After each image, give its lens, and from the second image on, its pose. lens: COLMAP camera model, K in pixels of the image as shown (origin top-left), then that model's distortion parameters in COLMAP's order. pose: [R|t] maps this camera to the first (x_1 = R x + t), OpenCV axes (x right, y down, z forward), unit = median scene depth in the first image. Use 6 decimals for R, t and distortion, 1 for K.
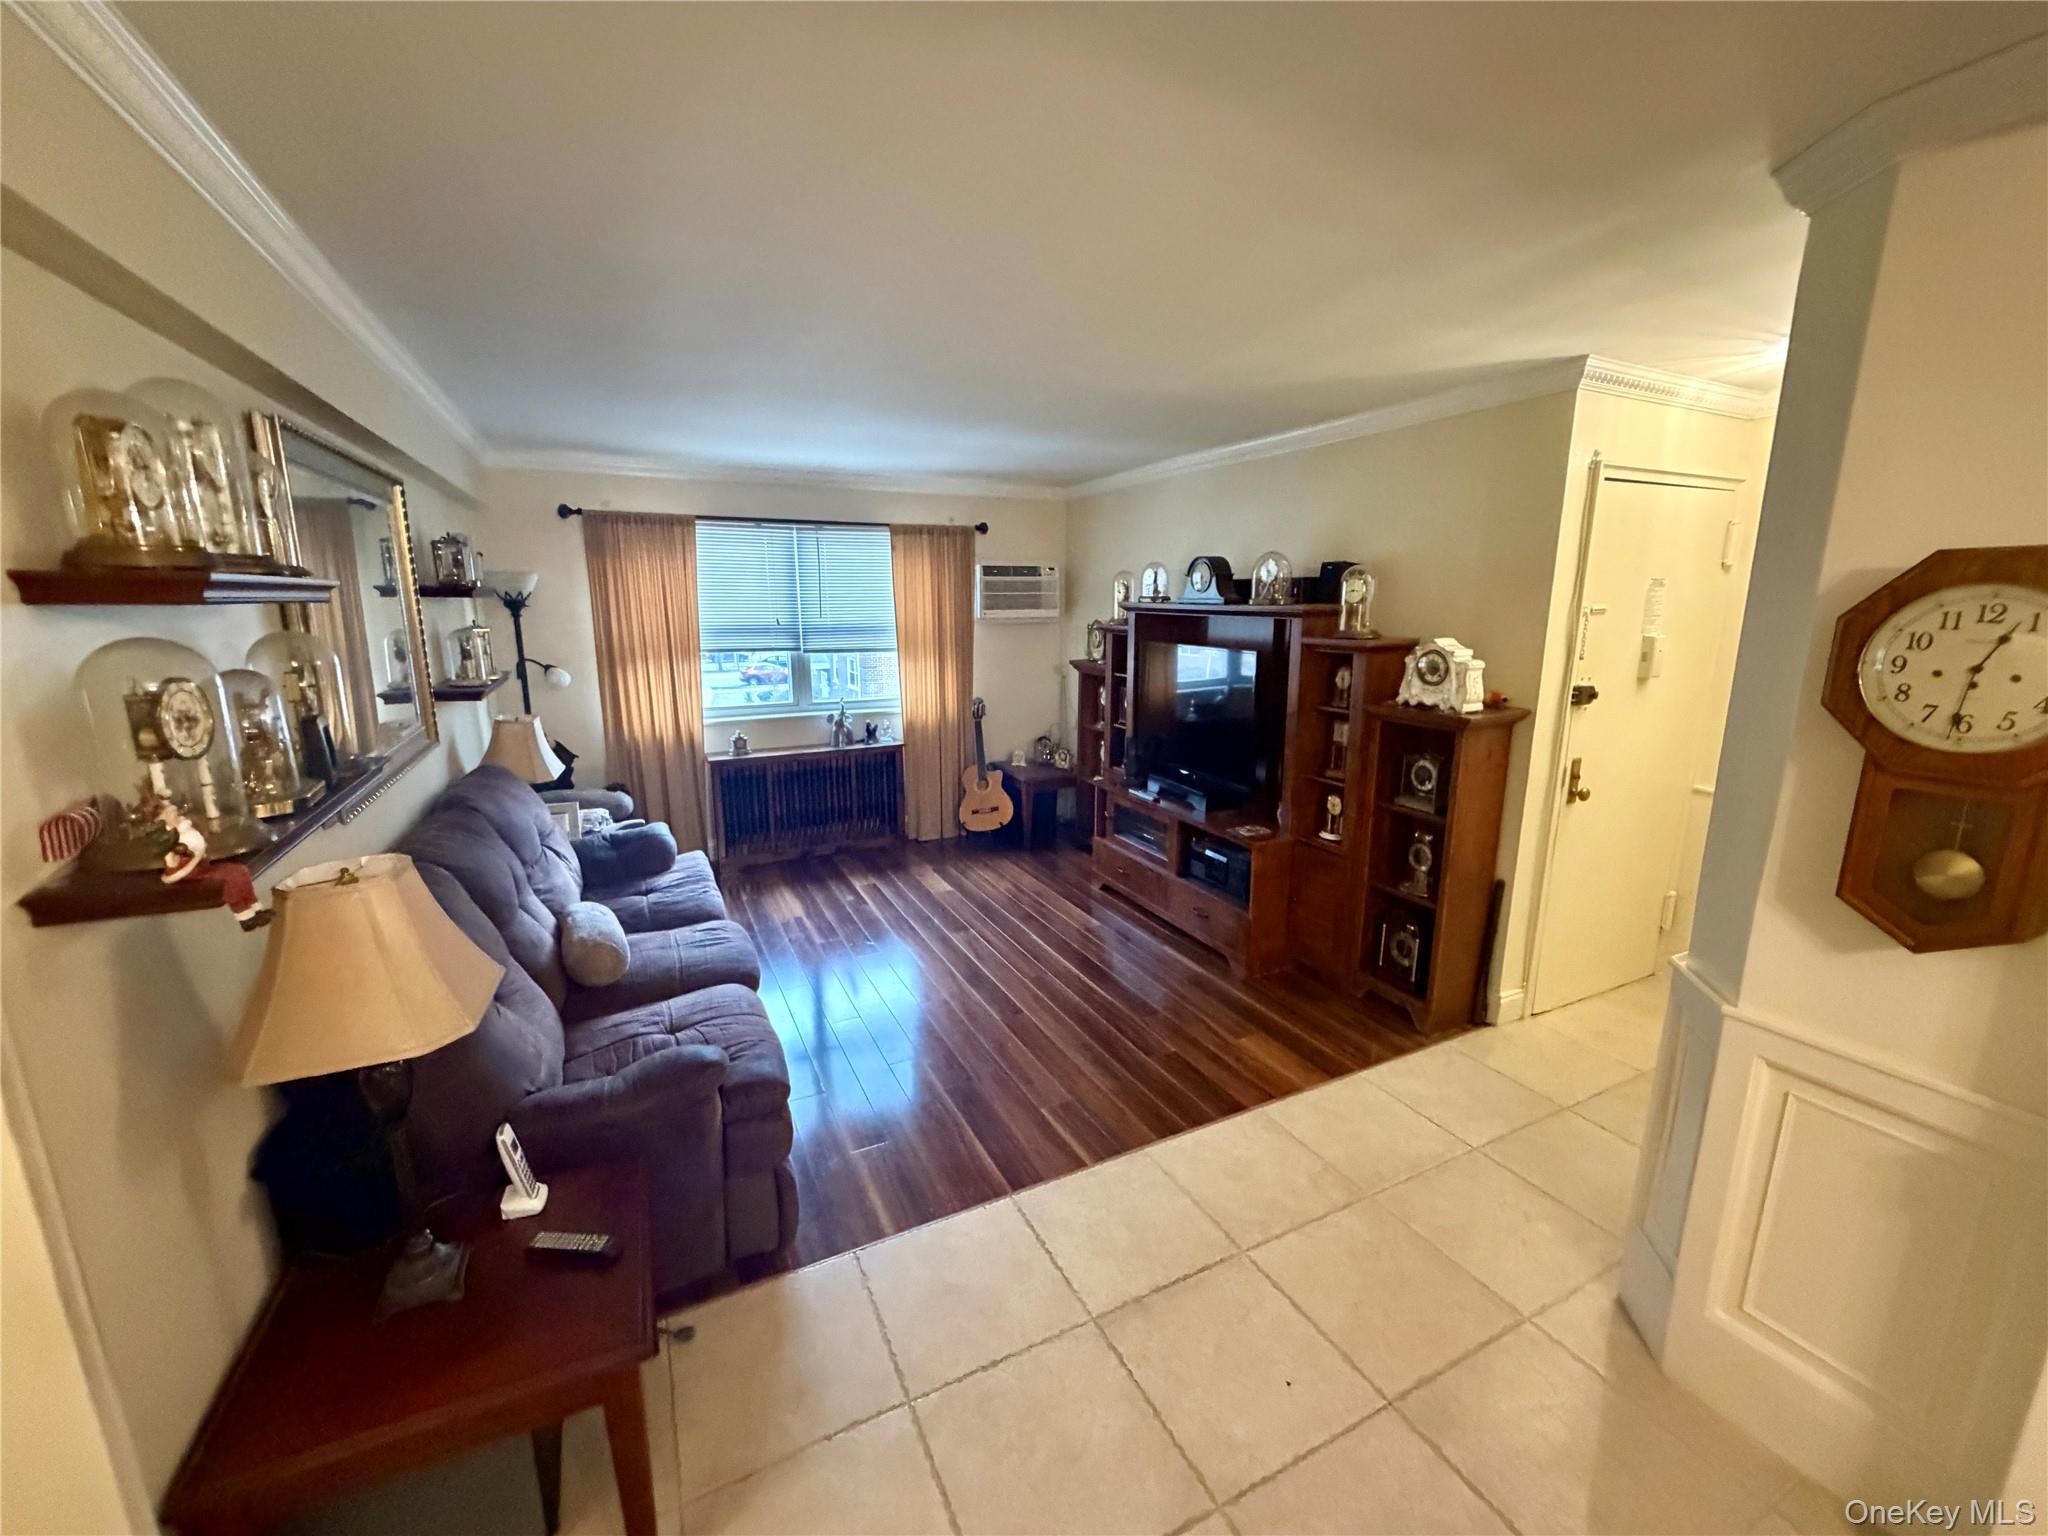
lens RADIAL K [[818.0, 0, 1018.9], [0, 818.0, 770.3], [0, 0, 1]] dist [-0.000439, 0.000079]
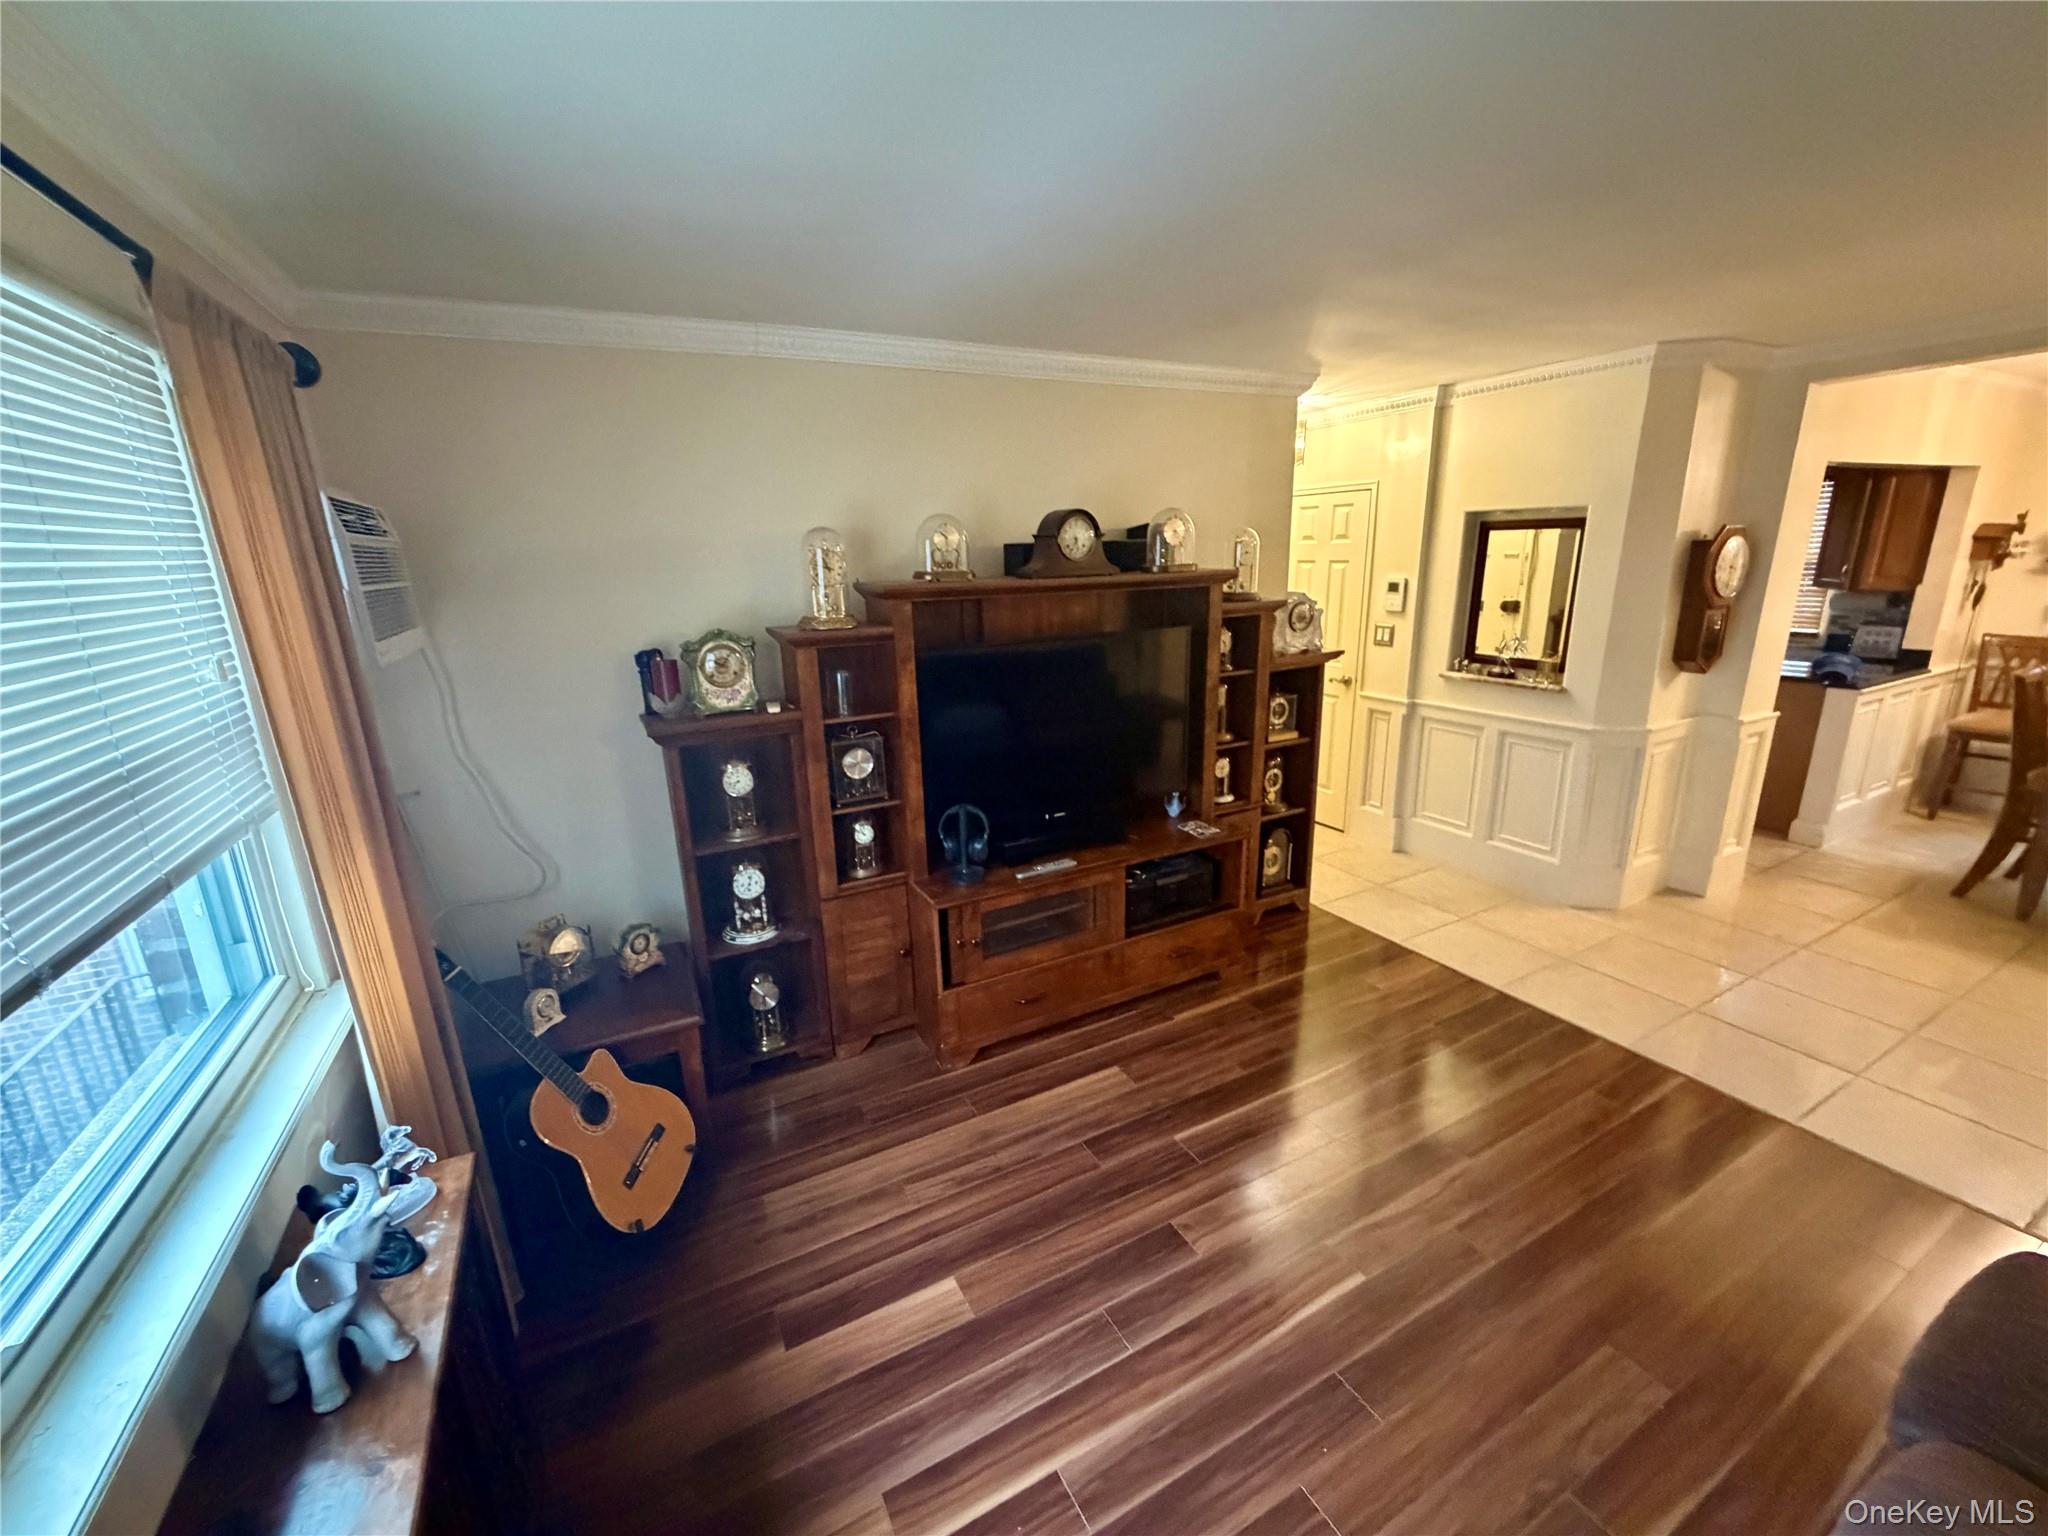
lens RADIAL K [[818.0, 0, 1021.0], [0, 818.0, 772.0], [0, 0, 1]] dist [-0.000439, 0.000079]
pose [[-0.040280, -0.258010, 0.965302, -0.634240], [0.238829, 0.935597, 0.260037, -0.300512], [-0.970226, 0.241017, 0.023934, 1.339110]]
